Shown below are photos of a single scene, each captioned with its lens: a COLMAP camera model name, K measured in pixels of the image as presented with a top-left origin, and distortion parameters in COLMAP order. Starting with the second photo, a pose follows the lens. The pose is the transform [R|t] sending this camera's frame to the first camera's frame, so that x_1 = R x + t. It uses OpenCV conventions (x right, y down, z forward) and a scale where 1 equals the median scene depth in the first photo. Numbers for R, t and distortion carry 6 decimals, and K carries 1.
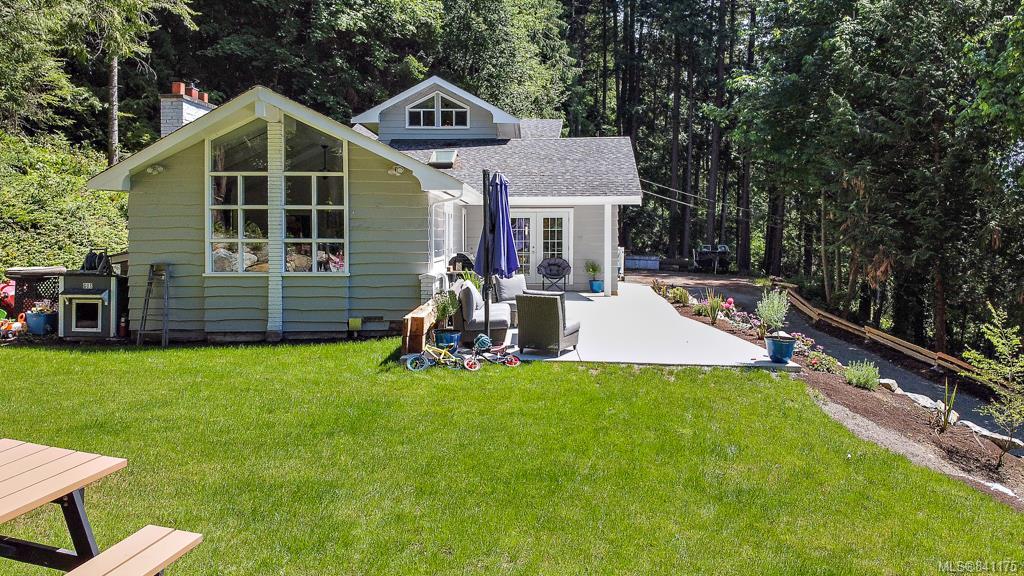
lens RADIAL K [[764.5, 0, 517.3], [0, 764.5, 272.3], [0, 0, 1]] dist [0.149183, -0.306004]
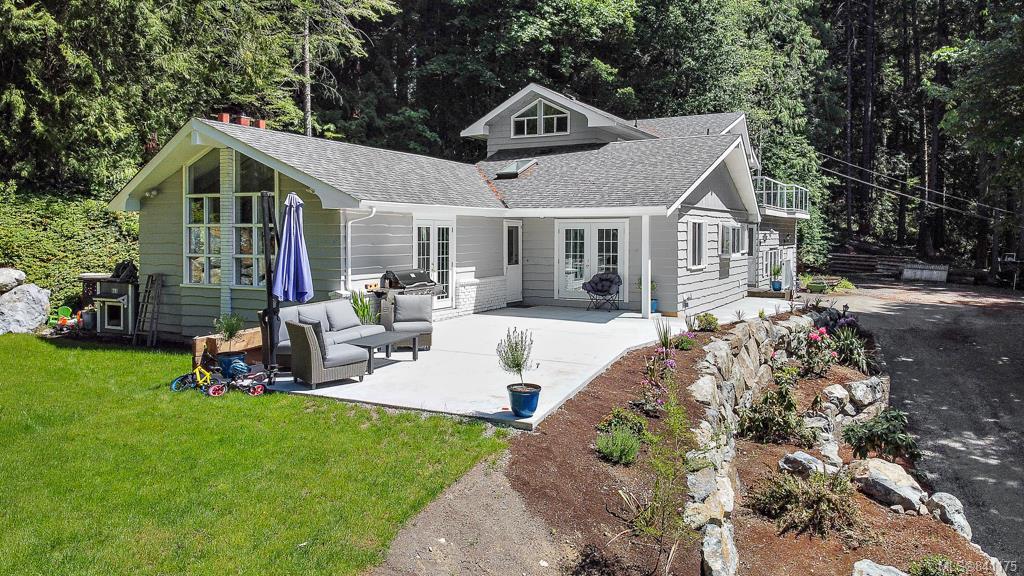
lens RADIAL K [[764.5, 0, 517.3], [0, 764.5, 272.3], [0, 0, 1]] dist [0.149183, -0.306004]
pose [[0.905553, 0.026133, -0.423428, 0.296618], [-0.024970, 0.999654, 0.008295, -0.021058], [0.423498, 0.003061, 0.905892, 0.101582]]
